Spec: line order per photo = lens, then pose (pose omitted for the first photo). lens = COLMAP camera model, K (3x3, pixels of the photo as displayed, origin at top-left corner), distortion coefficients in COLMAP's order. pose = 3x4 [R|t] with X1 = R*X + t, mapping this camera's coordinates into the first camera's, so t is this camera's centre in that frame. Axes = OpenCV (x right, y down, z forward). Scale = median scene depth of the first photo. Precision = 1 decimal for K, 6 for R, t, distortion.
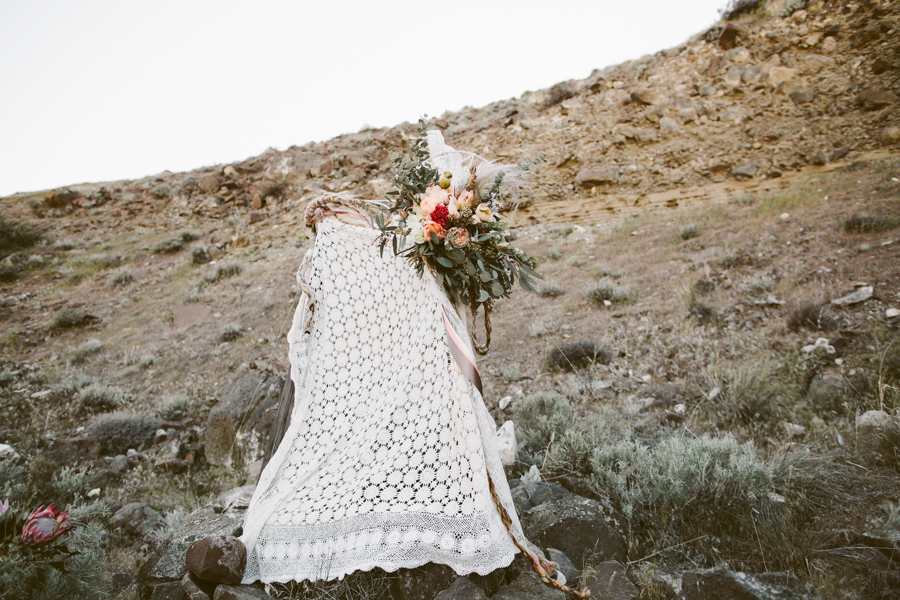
lens RADIAL K [[618.3, 0, 449.7], [0, 618.3, 294.7], [0, 0, 1]] dist [-0.049801, 0.043859]
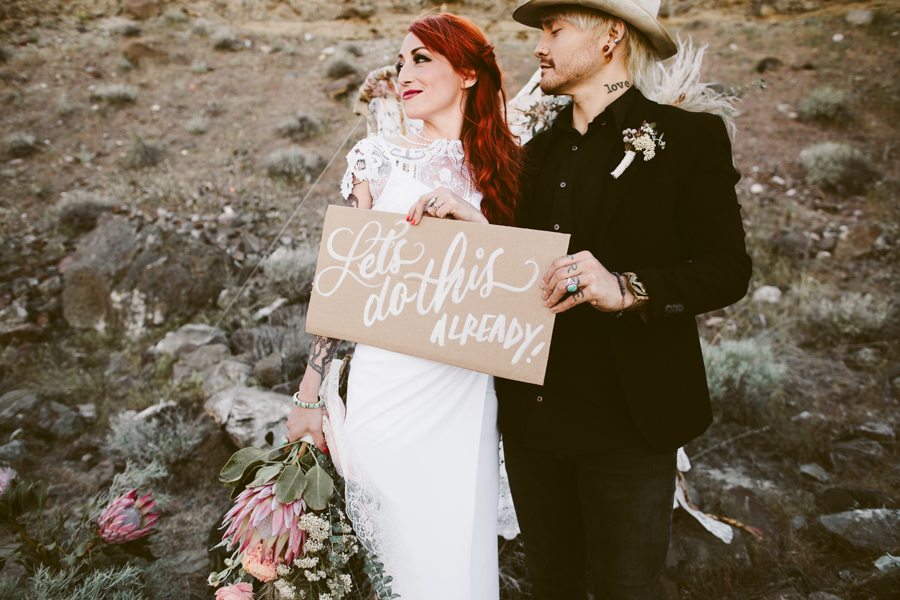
lens RADIAL K [[618.3, 0, 452.7], [0, 618.3, 298.0], [0, 0, 1]] dist [-0.049801, 0.043859]
pose [[0.940189, -0.016123, 0.340270, -0.086884], [-0.088321, 0.953185, 0.289203, -0.024087], [-0.329003, -0.301959, 0.894750, 0.041065]]
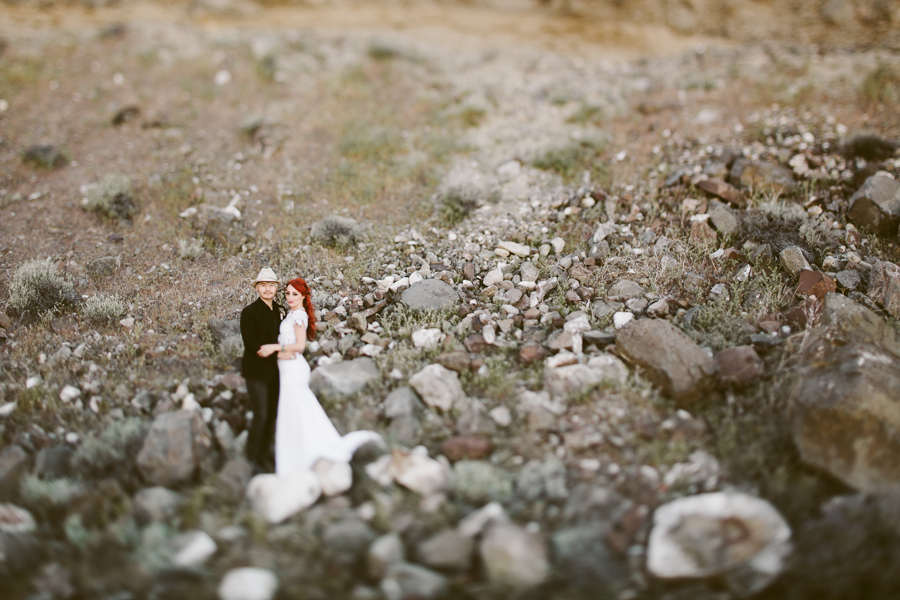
lens RADIAL K [[1164.1, 0, 456.0], [0, 1164.1, 214.0], [0, 0, 1]] dist [-0.045084, 0.000000]
pose [[0.825747, -0.022988, 0.563572, 0.120272], [-0.125571, 0.966601, 0.223415, -0.329149], [-0.549885, -0.255253, 0.795281, -0.531209]]
